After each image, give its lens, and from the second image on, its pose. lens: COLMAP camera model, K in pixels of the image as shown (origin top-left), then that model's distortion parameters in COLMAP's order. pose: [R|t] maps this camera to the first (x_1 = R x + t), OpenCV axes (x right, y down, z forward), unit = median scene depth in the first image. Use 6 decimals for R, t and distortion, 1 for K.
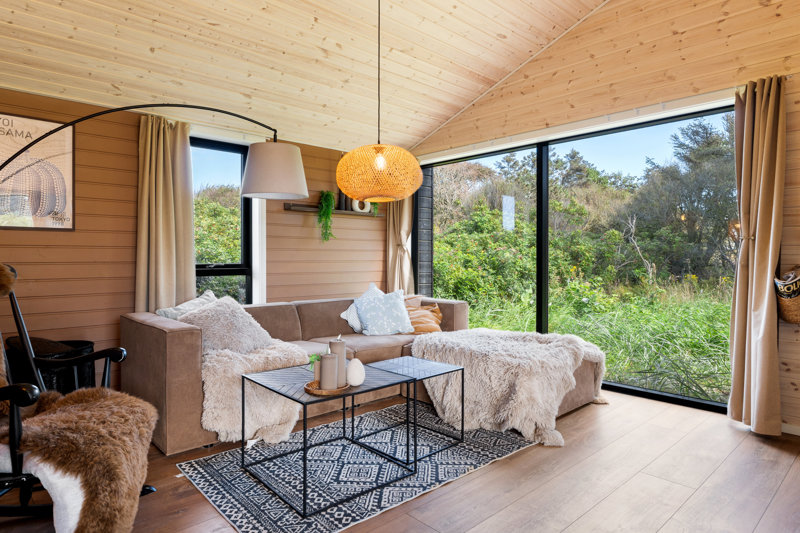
lens RADIAL K [[472.5, 0, 400.5], [0, 472.5, 264.2], [0, 0, 1]] dist [-0.001684, -0.000391]
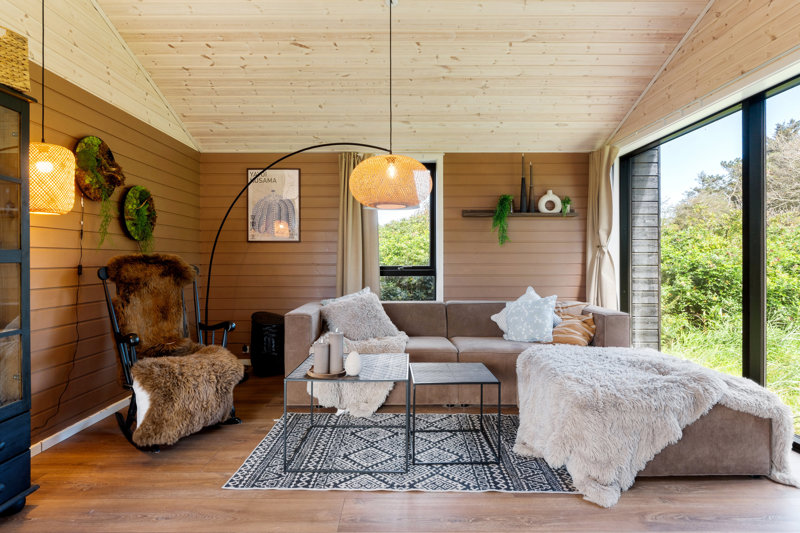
lens RADIAL K [[449.1, 0, 400.0], [0, 449.1, 266.5], [0, 0, 1]] dist [-0.001511, 0.000402]
pose [[0.741029, 0.009324, -0.671409, 0.497251], [-0.007232, 0.999956, 0.005905, -0.007385], [0.671434, 0.000479, 0.741064, 0.201244]]
